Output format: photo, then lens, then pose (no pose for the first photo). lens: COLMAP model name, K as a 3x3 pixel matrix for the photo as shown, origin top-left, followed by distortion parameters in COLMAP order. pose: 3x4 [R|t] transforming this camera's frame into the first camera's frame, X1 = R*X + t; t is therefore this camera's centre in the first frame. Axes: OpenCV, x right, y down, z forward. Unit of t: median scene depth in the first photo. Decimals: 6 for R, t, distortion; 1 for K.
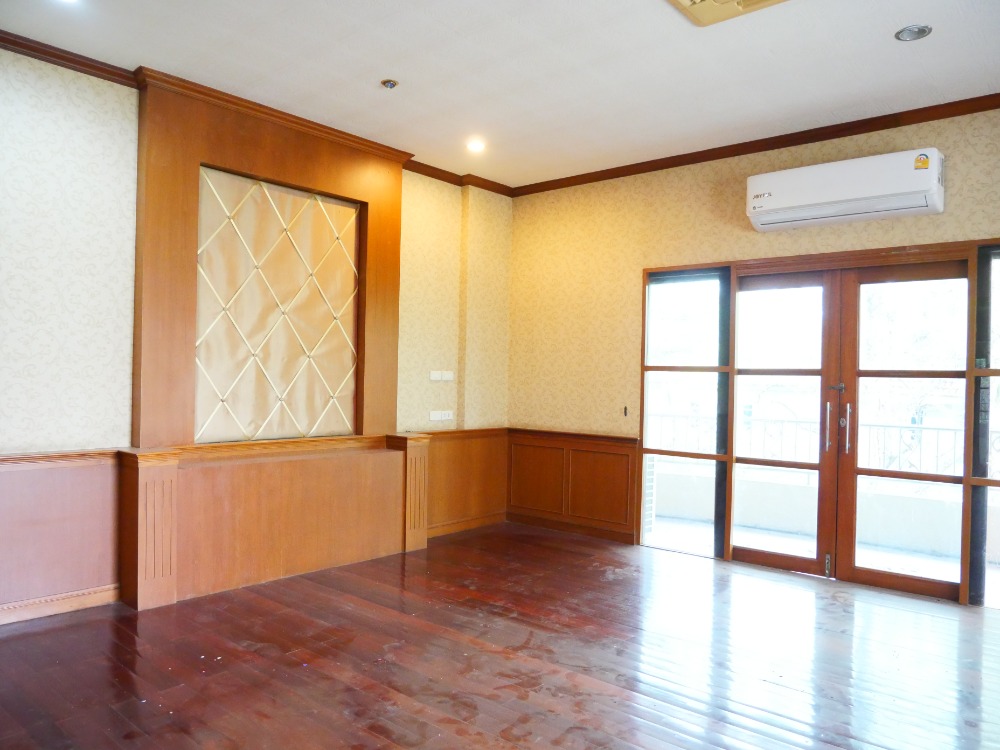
lens RADIAL K [[719.3, 0, 502.6], [0, 719.3, 379.9], [0, 0, 1]] dist [-0.057010, 0.024844]
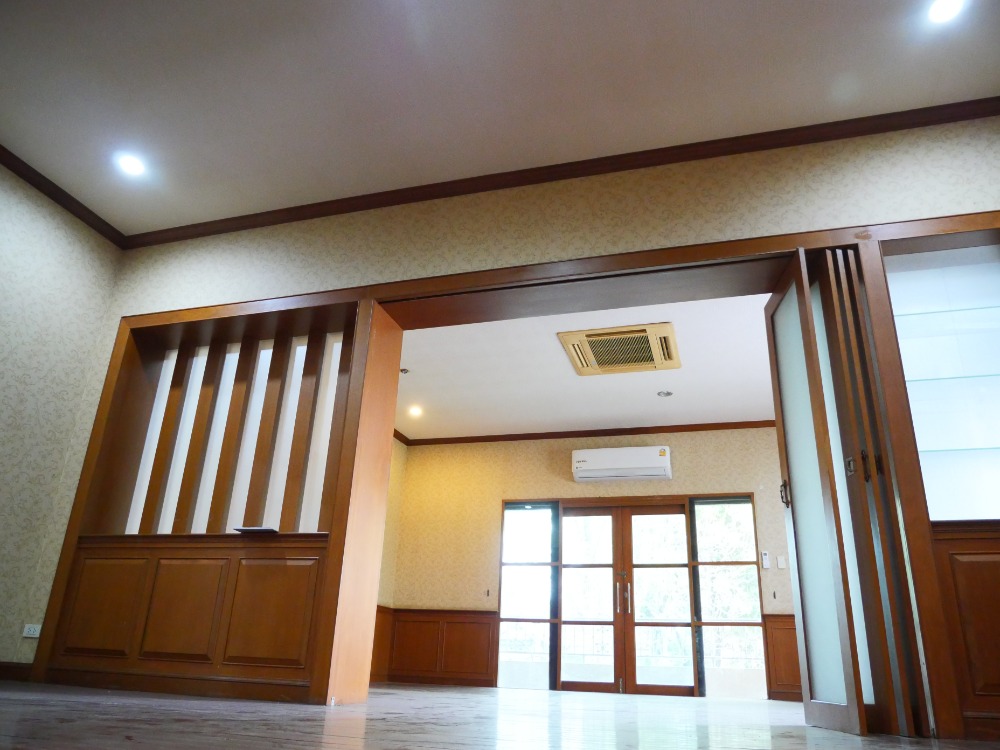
lens RADIAL K [[719.3, 0, 498.7], [0, 719.3, 374.4], [0, 0, 1]] dist [-0.057010, 0.024844]
pose [[0.916324, 0.168772, 0.363135, -0.506502], [-0.021738, 0.926471, -0.375737, 0.215798], [-0.399848, 0.336402, 0.852616, -0.514102]]
